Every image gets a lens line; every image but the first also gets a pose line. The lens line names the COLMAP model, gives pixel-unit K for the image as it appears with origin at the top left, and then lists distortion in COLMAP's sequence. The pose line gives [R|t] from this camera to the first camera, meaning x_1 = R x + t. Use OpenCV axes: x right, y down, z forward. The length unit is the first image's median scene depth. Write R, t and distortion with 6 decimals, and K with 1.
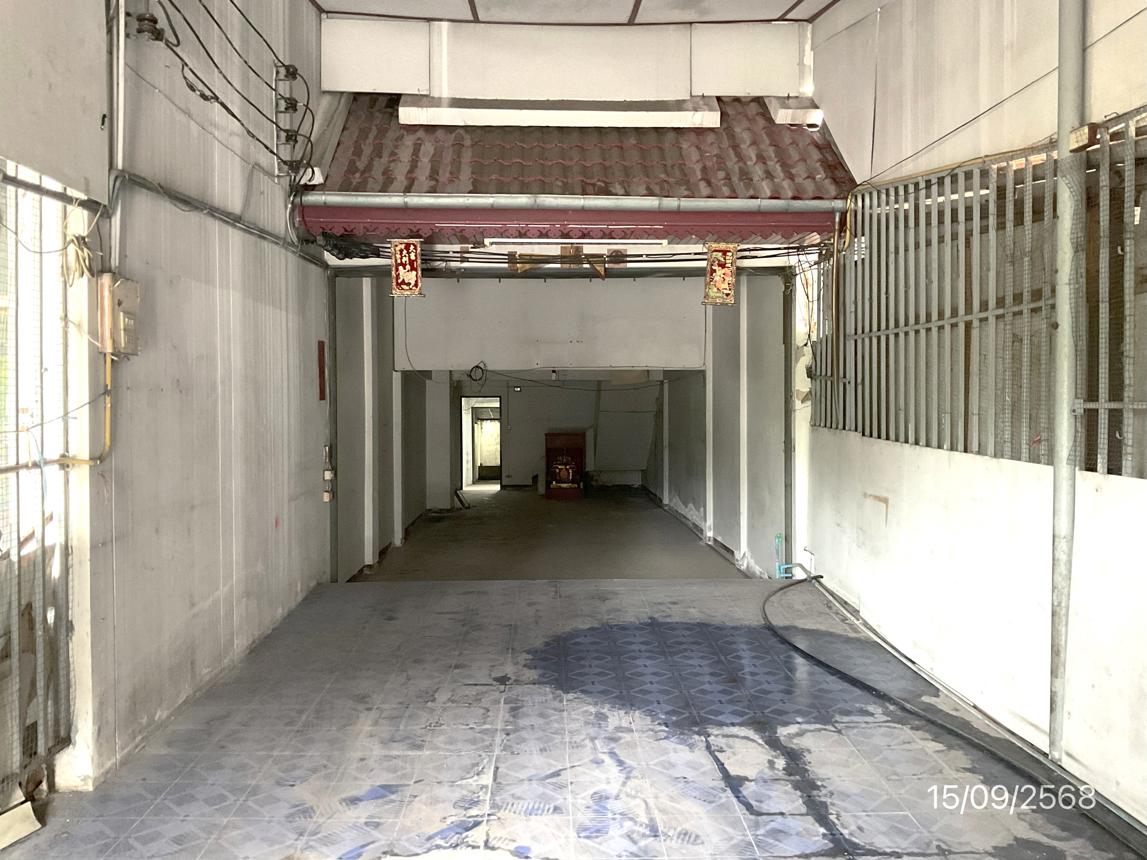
lens RADIAL K [[949.5, 0, 530.2], [0, 949.5, 427.0], [0, 0, 1]] dist [-0.003088, 0.000332]
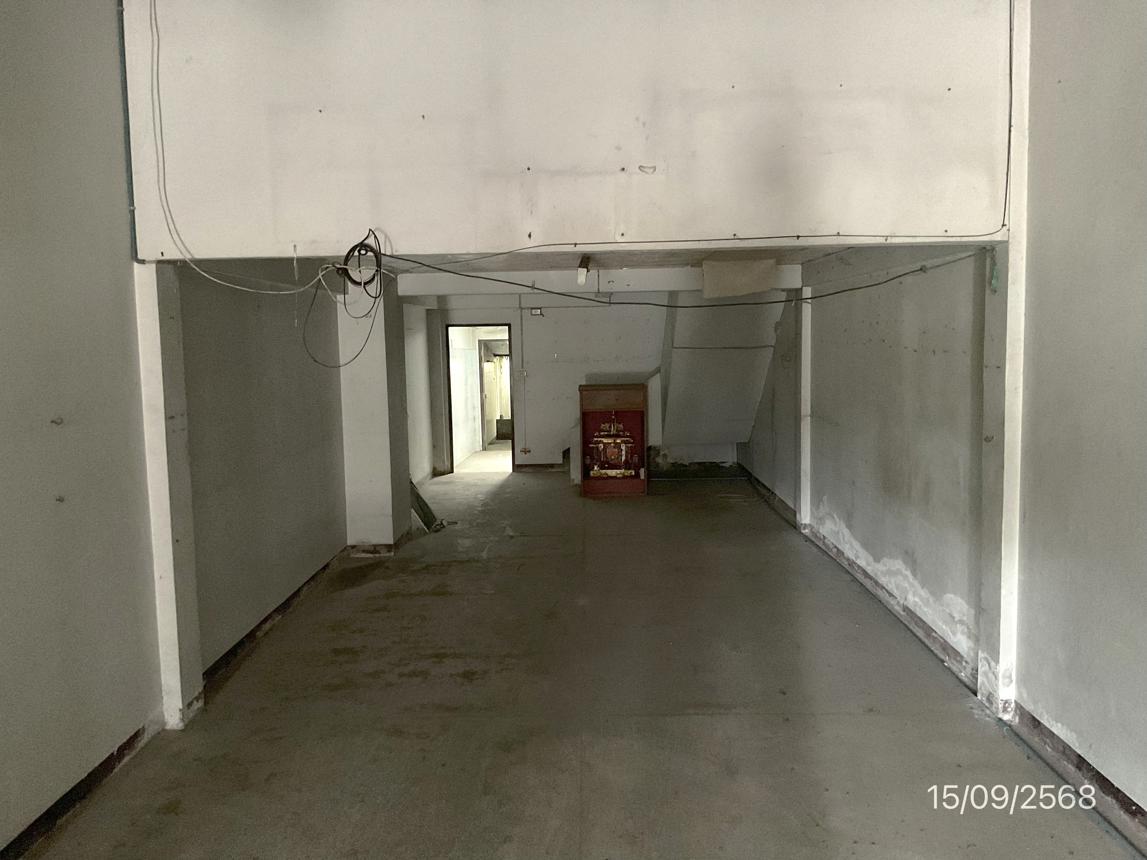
lens RADIAL K [[949.5, 0, 530.2], [0, 949.5, 427.0], [0, 0, 1]] dist [-0.003088, 0.000332]
pose [[0.998464, -0.014235, -0.053546, 0.016468], [0.018370, 0.996820, 0.077538, -0.013988], [0.052272, -0.078403, 0.995550, 0.407506]]
